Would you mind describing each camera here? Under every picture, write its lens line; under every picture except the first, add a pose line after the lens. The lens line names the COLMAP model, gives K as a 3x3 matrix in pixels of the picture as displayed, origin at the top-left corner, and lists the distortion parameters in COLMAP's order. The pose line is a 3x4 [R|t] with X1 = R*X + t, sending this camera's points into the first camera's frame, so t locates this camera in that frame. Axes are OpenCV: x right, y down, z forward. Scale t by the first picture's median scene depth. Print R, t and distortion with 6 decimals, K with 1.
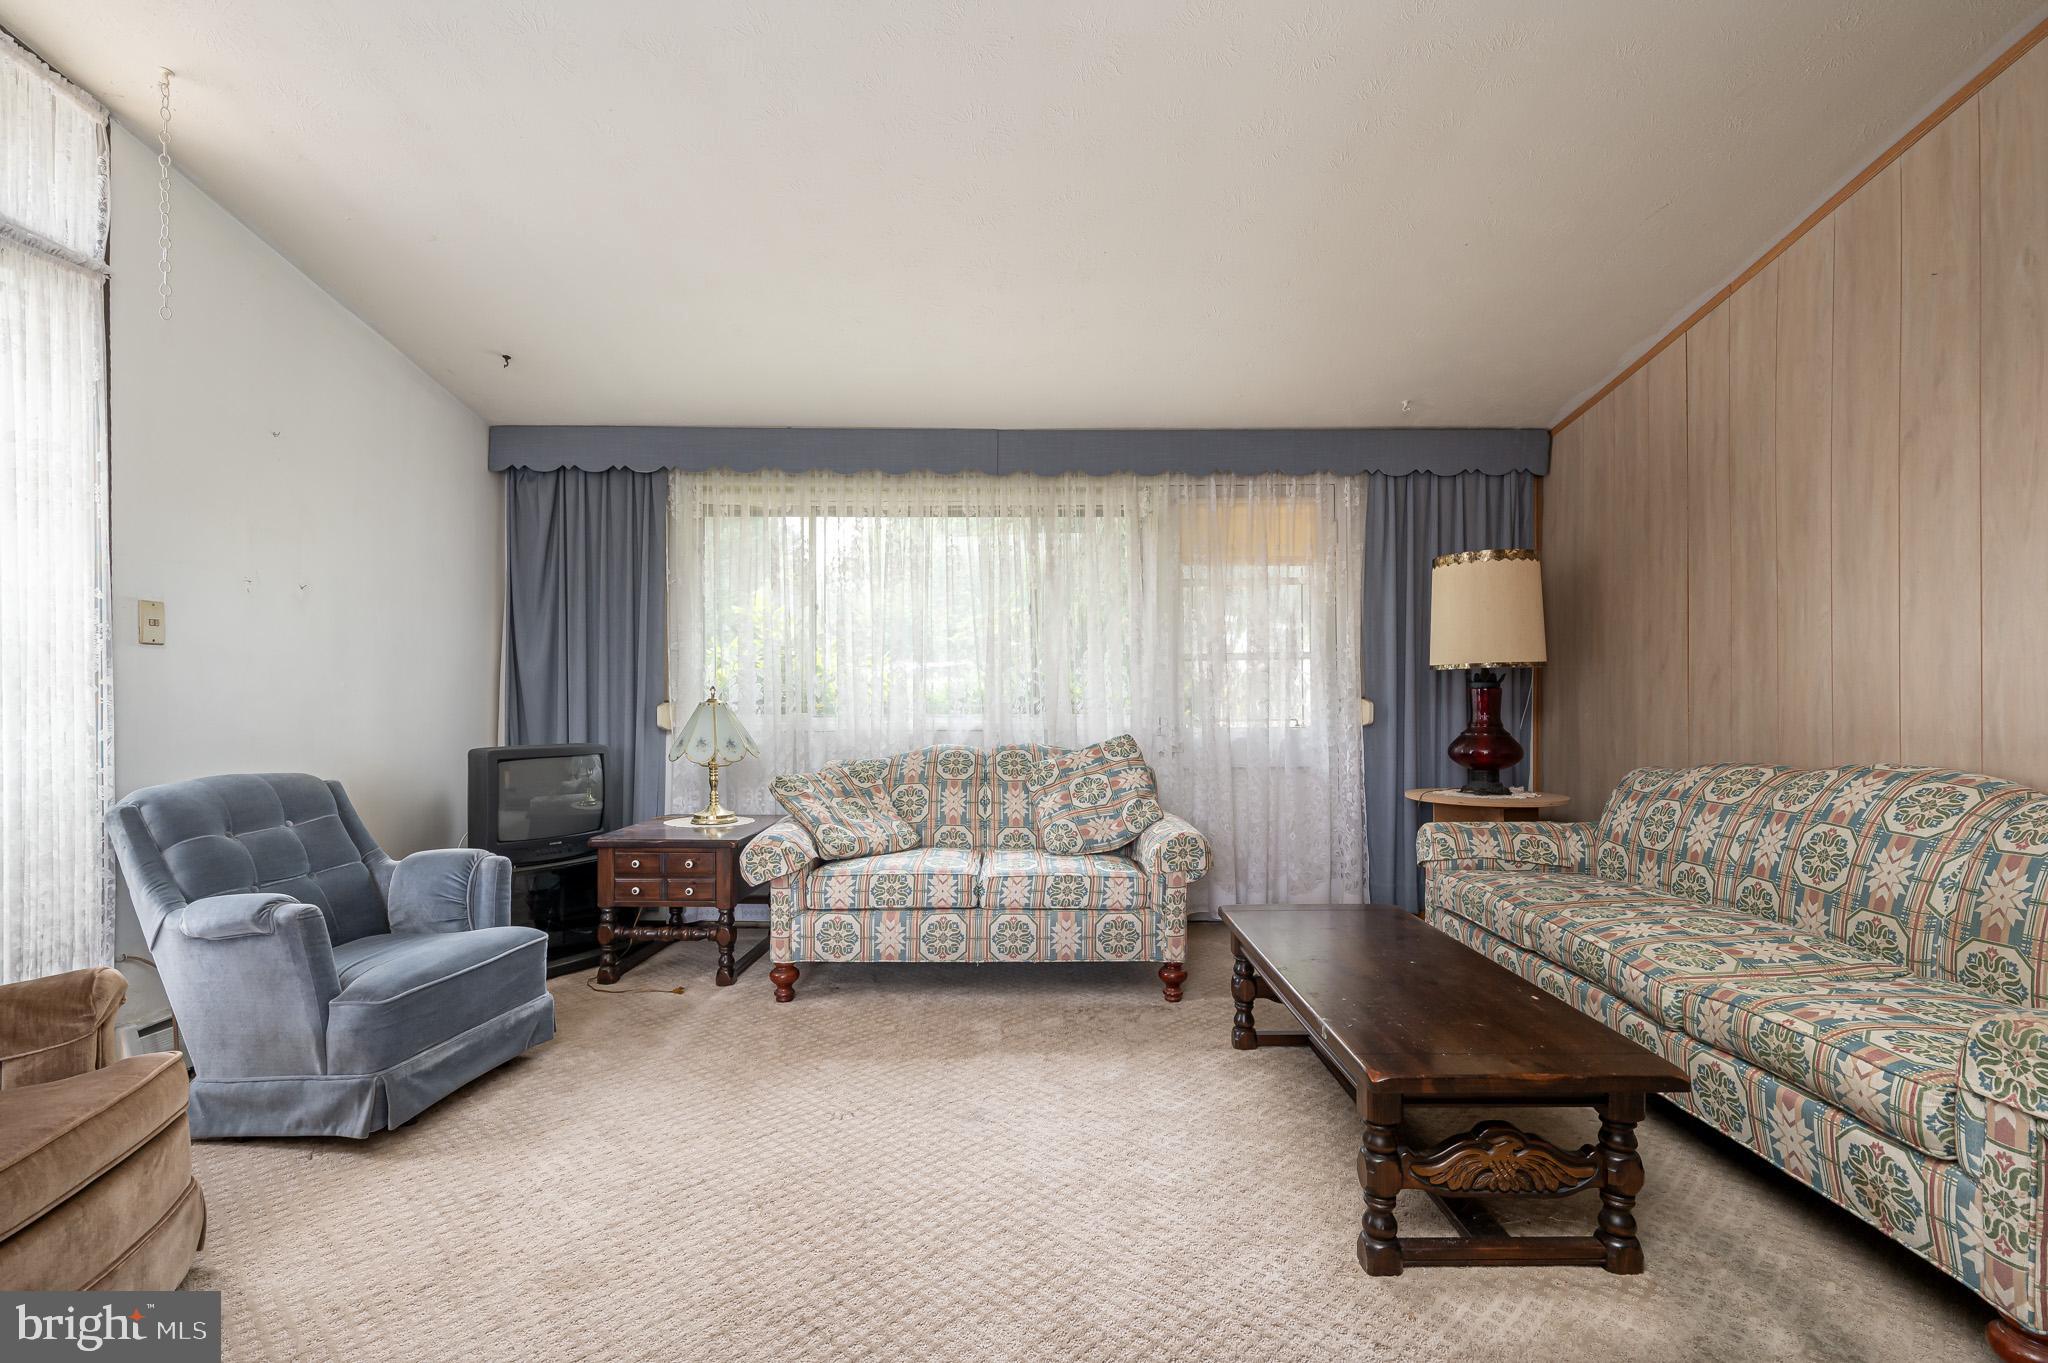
lens RADIAL K [[934.6, 0, 1027.2], [0, 934.6, 693.4], [0, 0, 1]] dist [-0.000229, 0.000556]
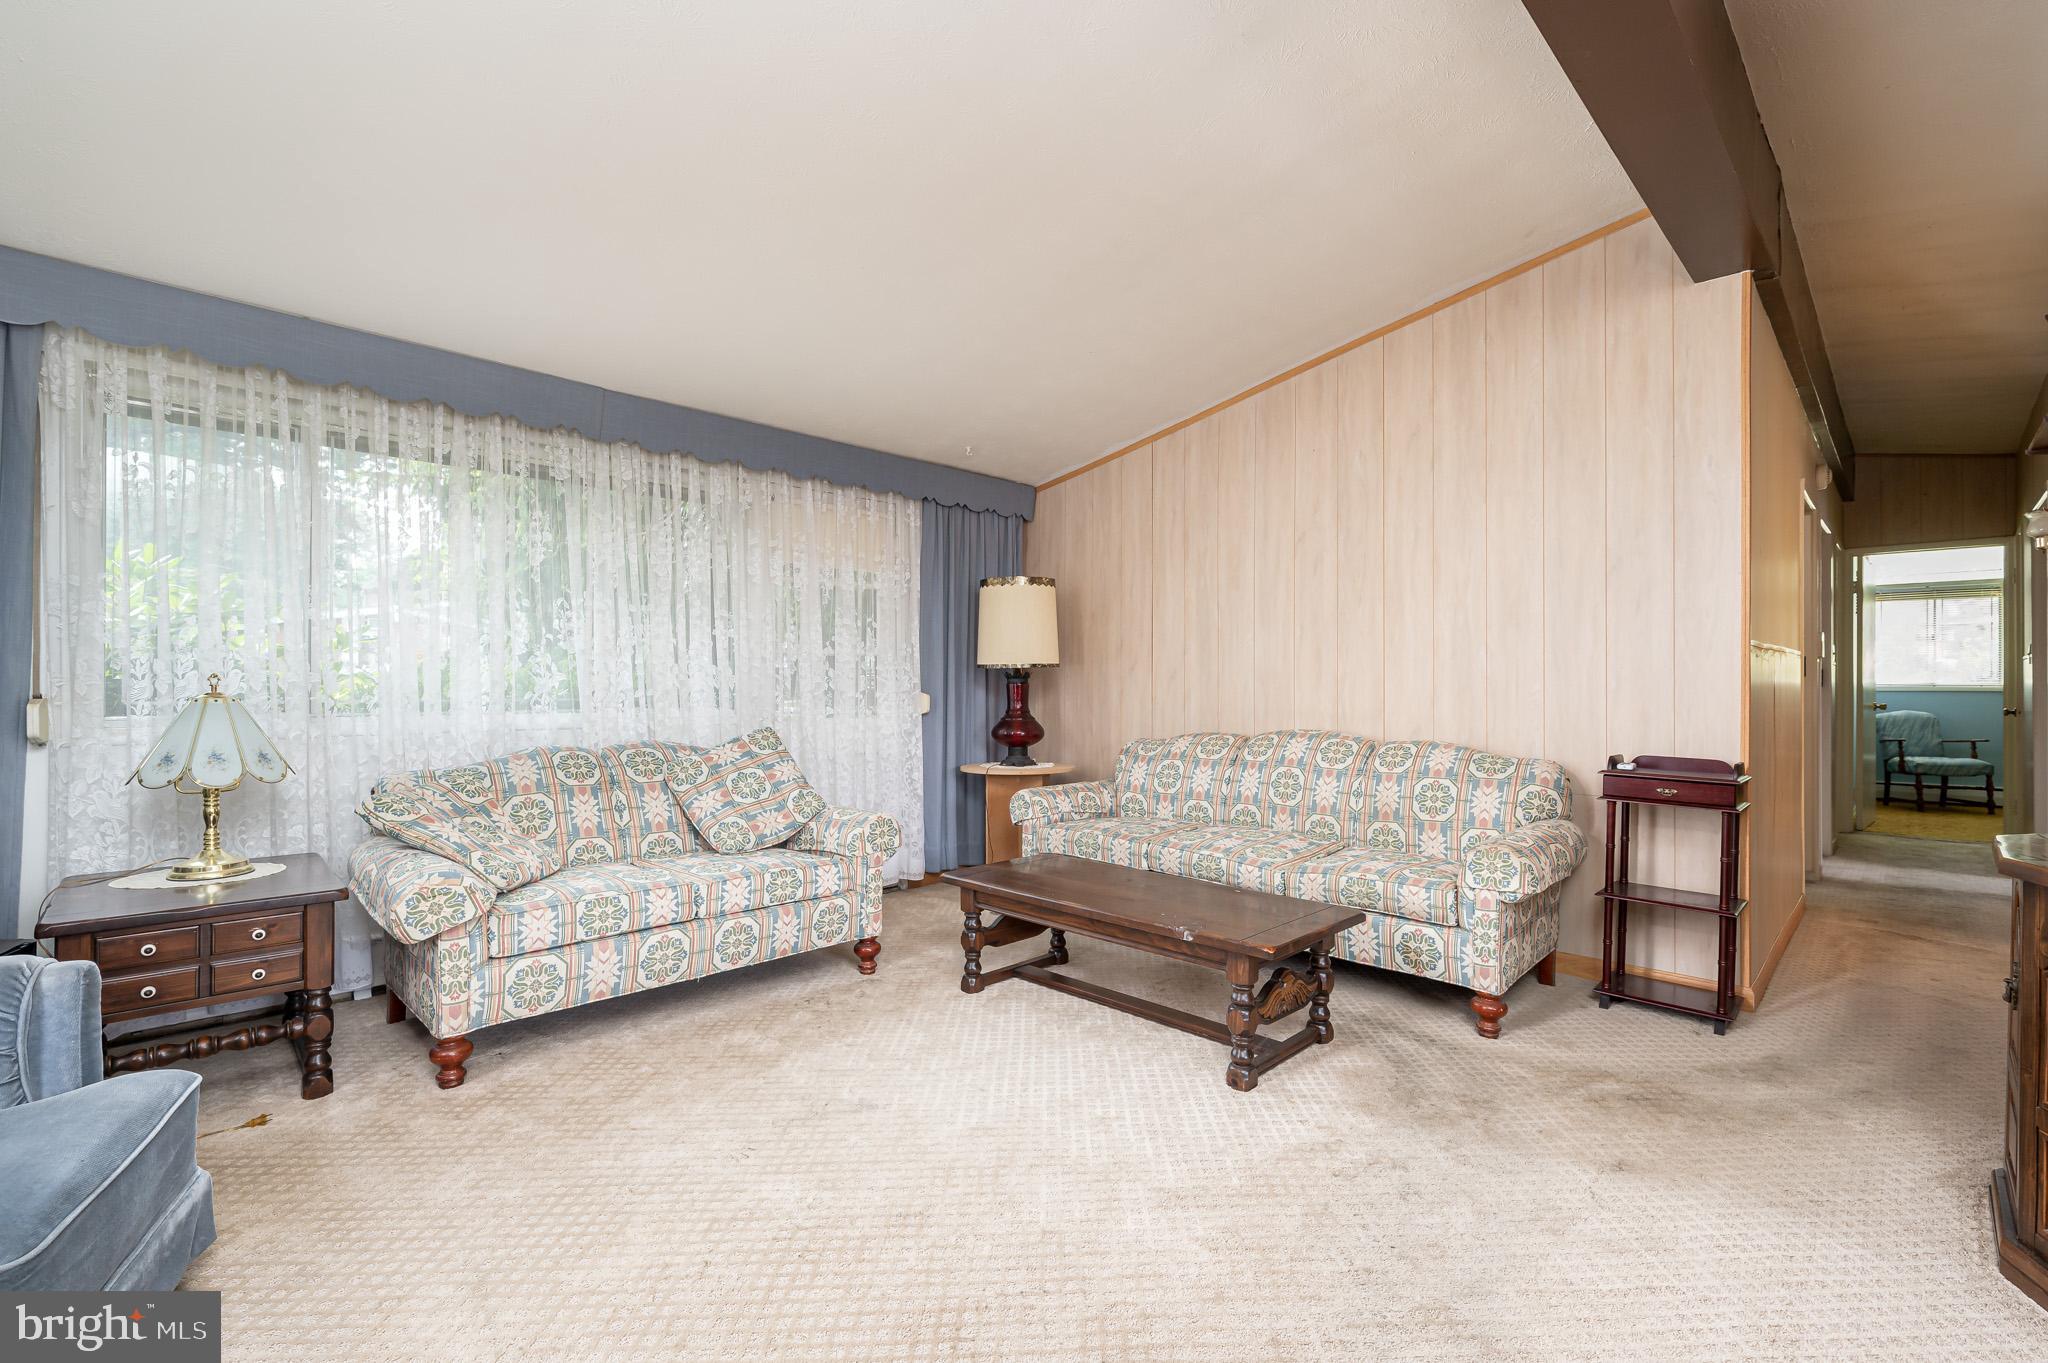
lens RADIAL K [[915.7, 0, 1024.0], [0, 915.7, 681.5], [0, 0, 1]] dist [-0.000846, -0.000088]
pose [[0.698948, 0.006763, 0.715140, -0.476875], [-0.004035, 0.999977, -0.005513, -0.001285], [-0.715161, 0.000968, 0.698959, 0.137380]]
